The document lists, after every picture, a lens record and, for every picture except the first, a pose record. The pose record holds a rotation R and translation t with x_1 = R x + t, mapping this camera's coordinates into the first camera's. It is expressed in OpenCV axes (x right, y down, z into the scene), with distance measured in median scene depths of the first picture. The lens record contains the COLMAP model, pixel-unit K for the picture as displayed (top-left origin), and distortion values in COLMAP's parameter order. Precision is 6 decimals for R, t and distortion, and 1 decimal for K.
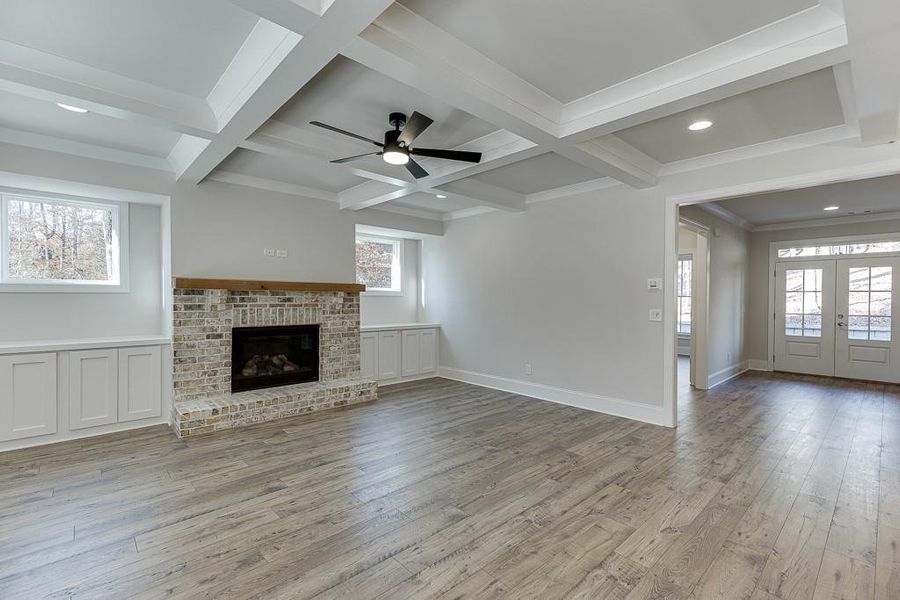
lens RADIAL K [[402.7, 0, 456.3], [0, 402.7, 301.9], [0, 0, 1]] dist [0.006651, 0.000059]
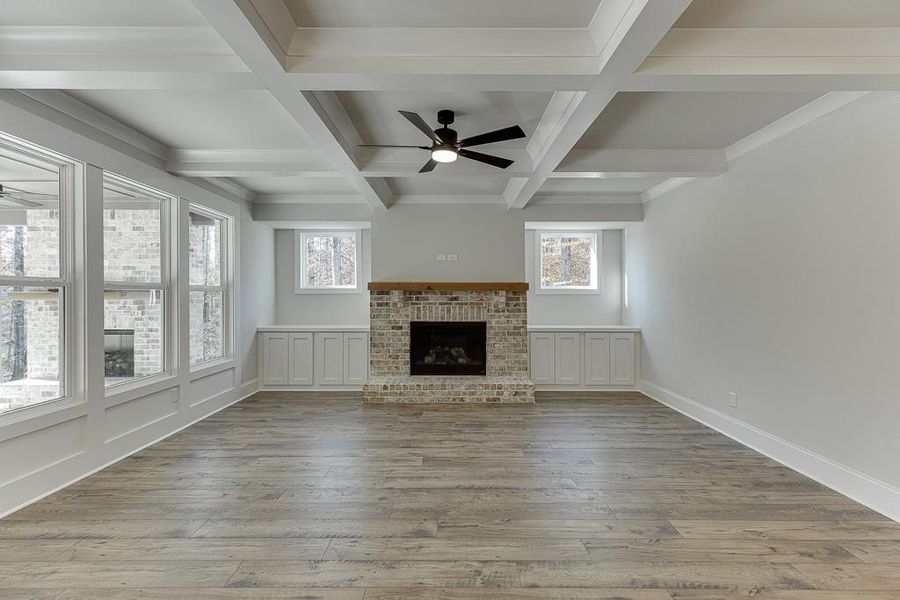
lens RADIAL K [[402.6, 0, 450.0], [0, 402.6, 300.0], [0, 0, 1]] dist [0.003199, 0.000075]
pose [[0.728520, 0.002831, -0.685019, 0.345209], [-0.003571, 0.999994, 0.000335, -0.001958], [0.685016, 0.002202, 0.728525, 0.185213]]
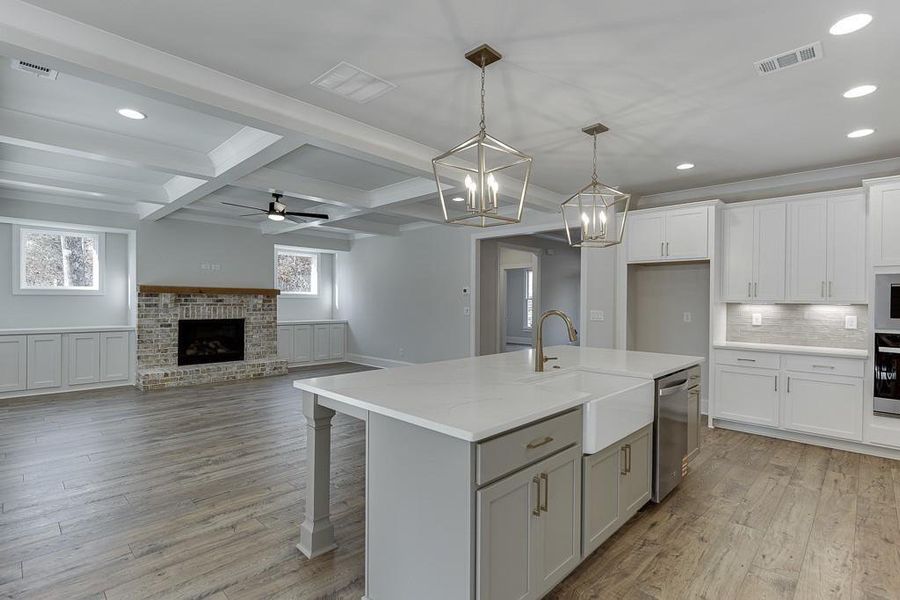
lens RADIAL K [[432.4, 0, 453.6], [0, 432.4, 302.3], [0, 0, 1]] dist [-0.002686, -0.000379]
pose [[0.998839, 0.002954, 0.048079, 0.328037], [-0.002667, 0.999978, -0.006026, 0.007509], [-0.048096, 0.005891, 0.998825, -0.549199]]
